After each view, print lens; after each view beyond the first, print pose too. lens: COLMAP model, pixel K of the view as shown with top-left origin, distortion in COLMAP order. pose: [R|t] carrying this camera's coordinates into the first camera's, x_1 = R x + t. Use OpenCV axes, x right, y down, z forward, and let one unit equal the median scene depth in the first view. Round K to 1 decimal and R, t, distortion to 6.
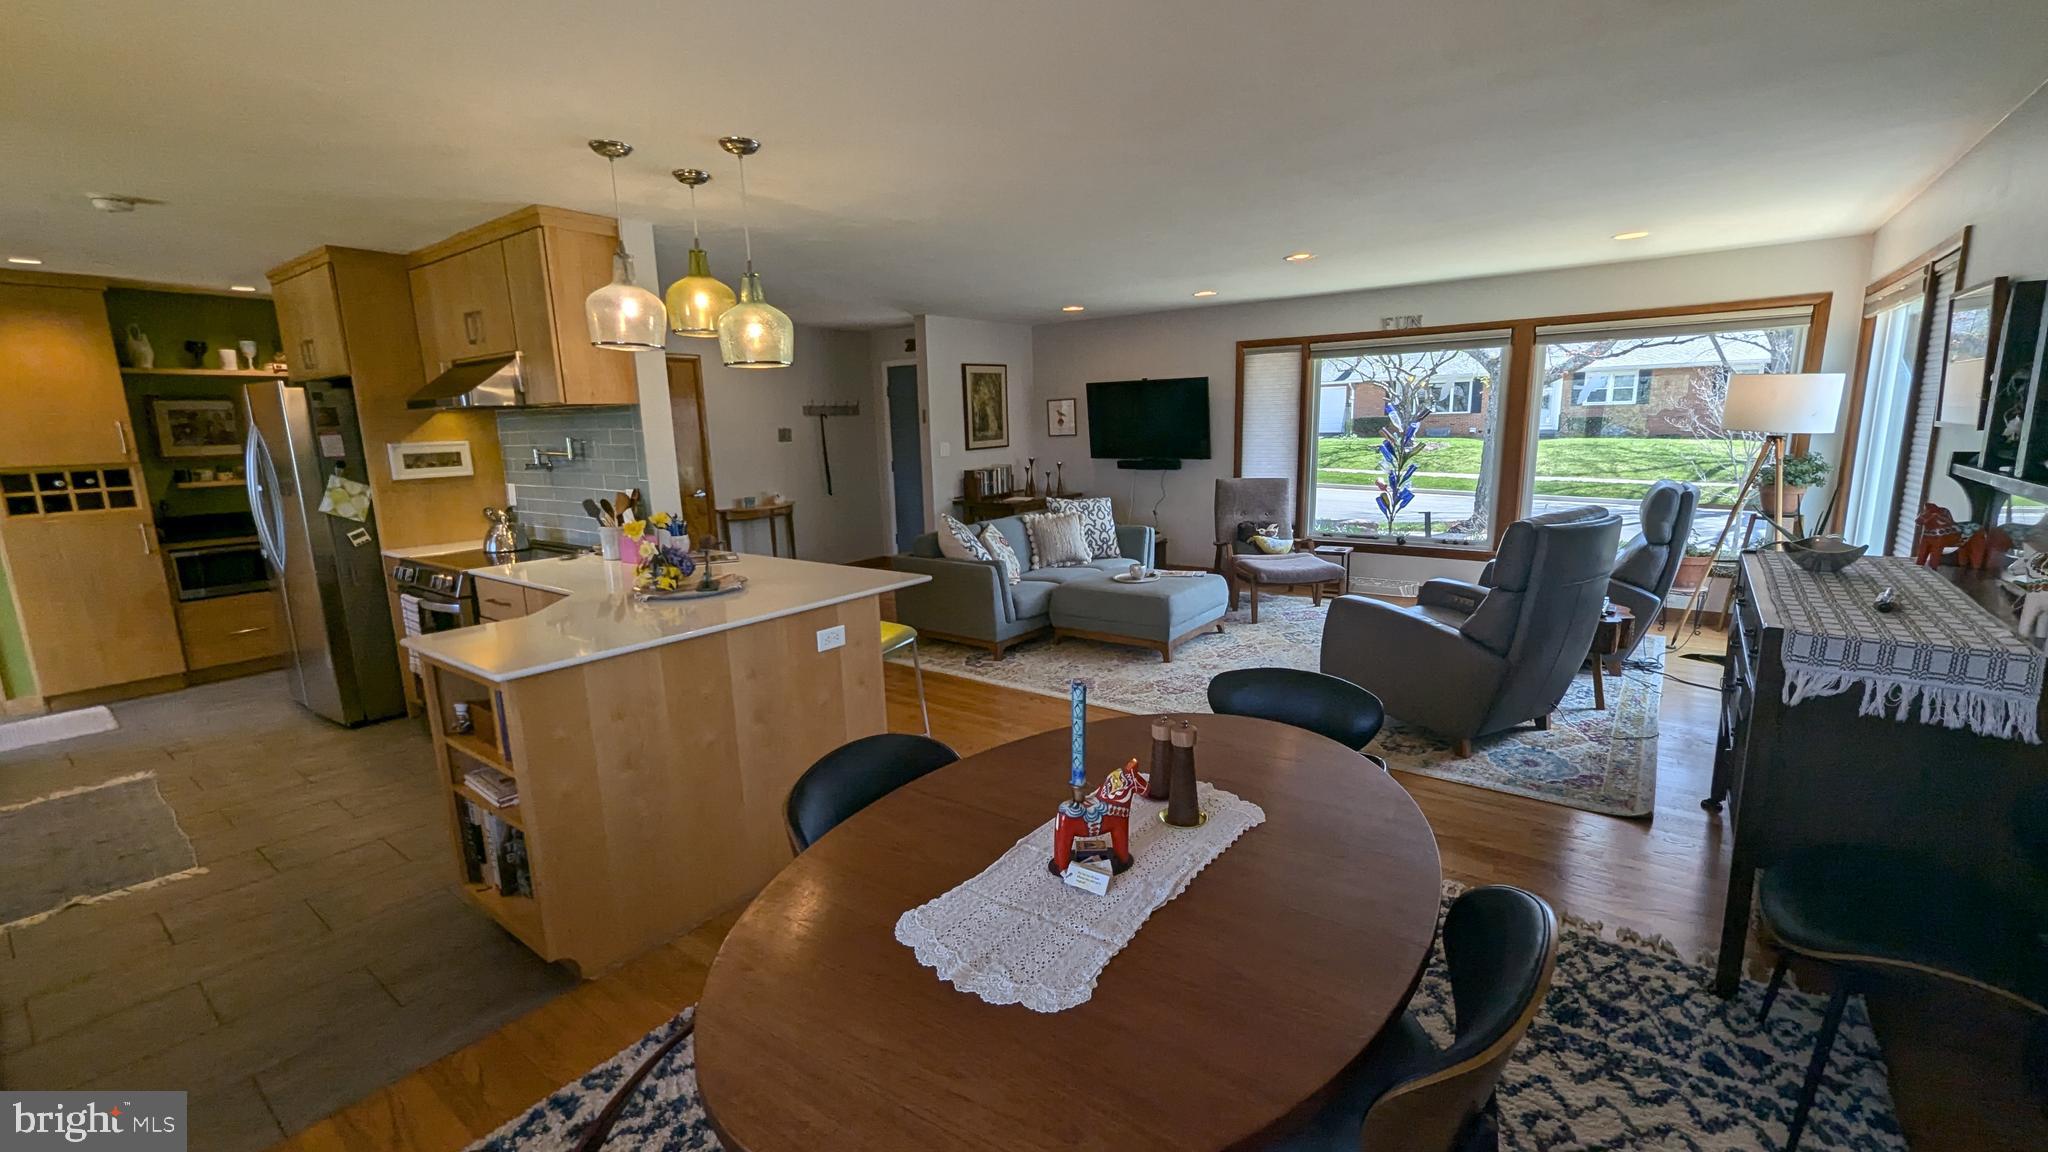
lens RADIAL K [[839.3, 0, 1026.6], [0, 839.3, 572.0], [0, 0, 1]] dist [0.000752, -0.000393]
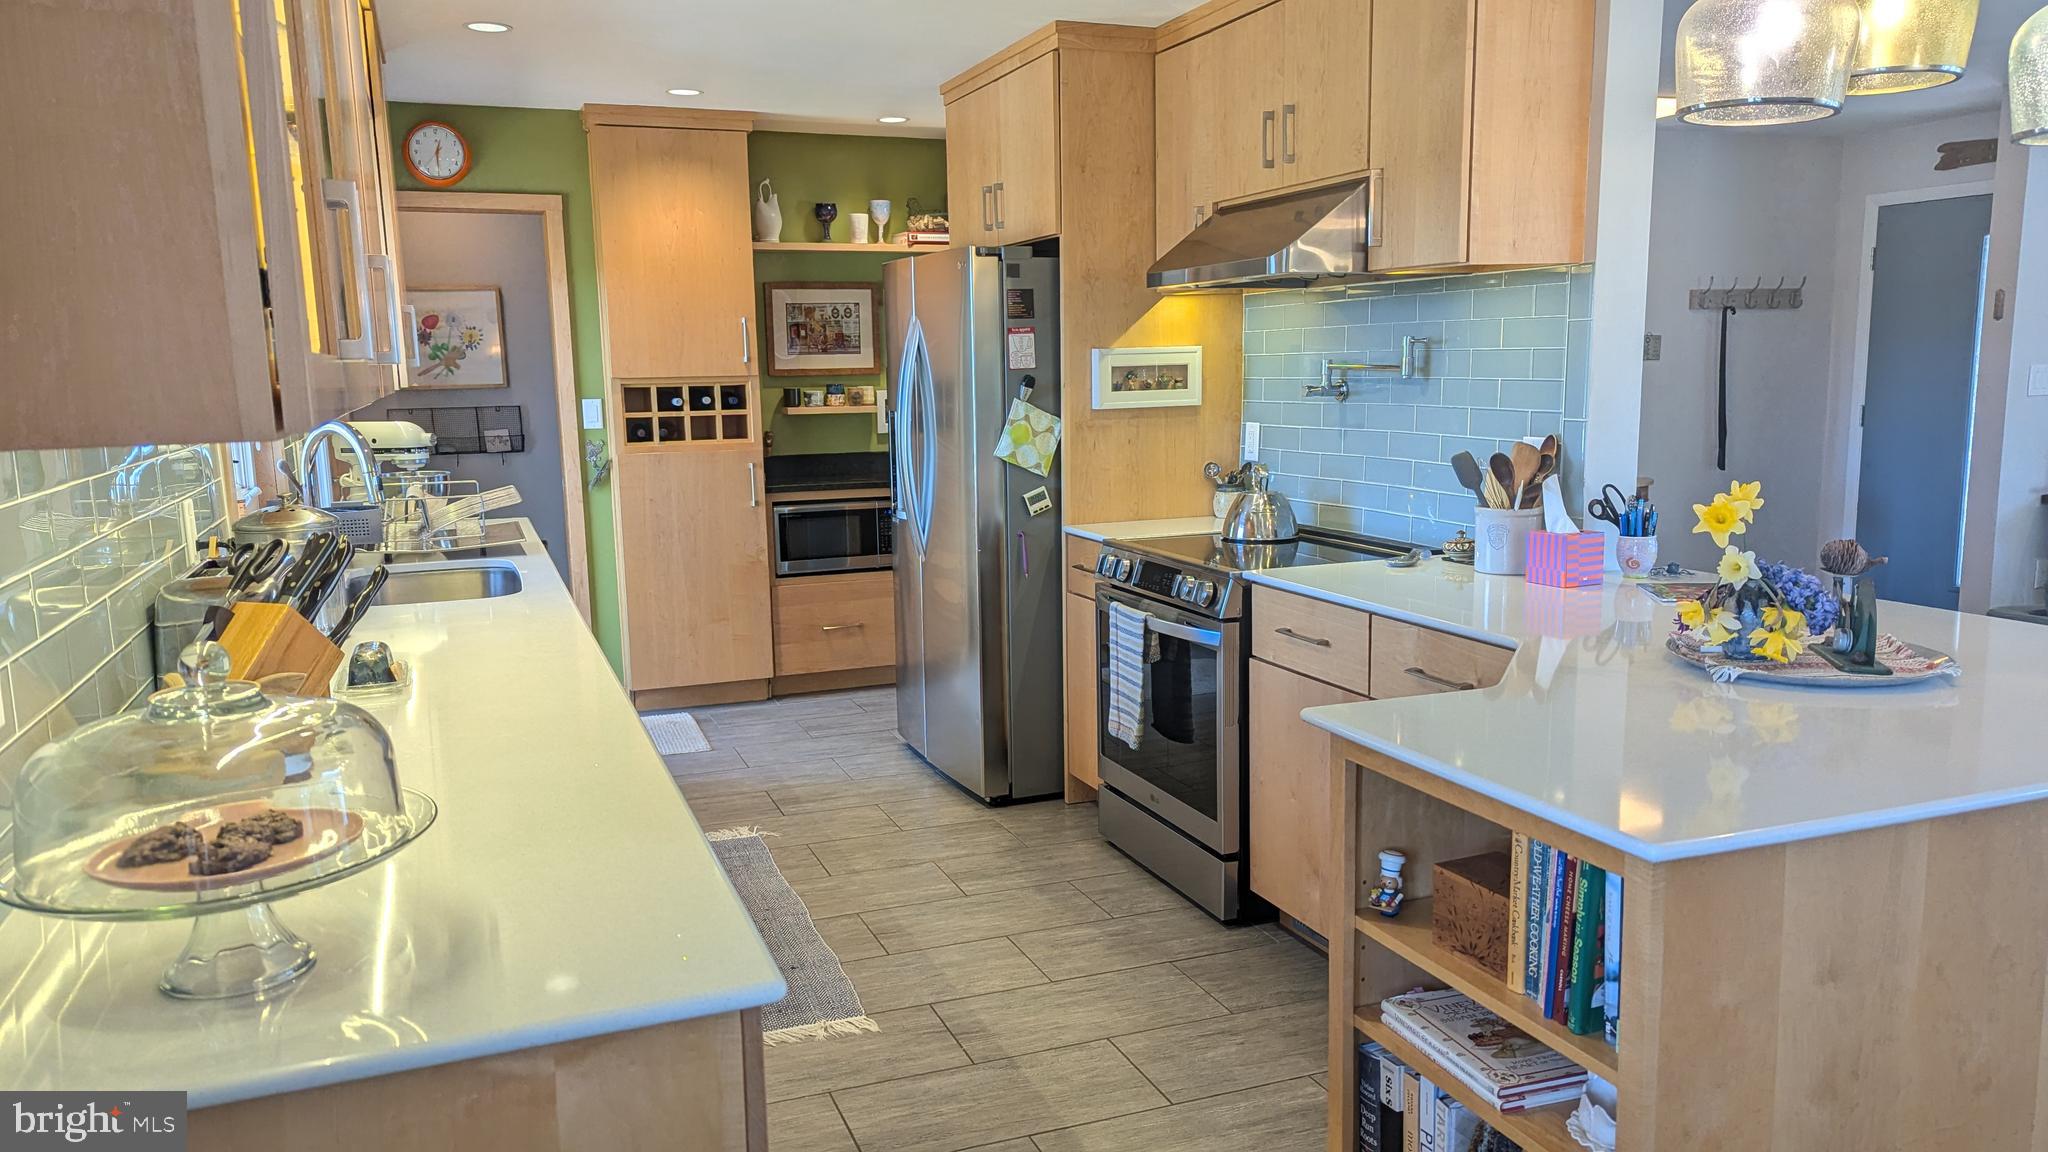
lens RADIAL K [[1444.8, 0, 1014.0], [0, 1444.8, 577.0], [0, 0, 1]] dist [0.056826, -0.061153]
pose [[0.848311, 0.086932, -0.522314, -0.244109], [-0.095352, 0.995385, 0.010803, 0.004253], [0.520843, 0.040639, 0.852685, 0.088563]]
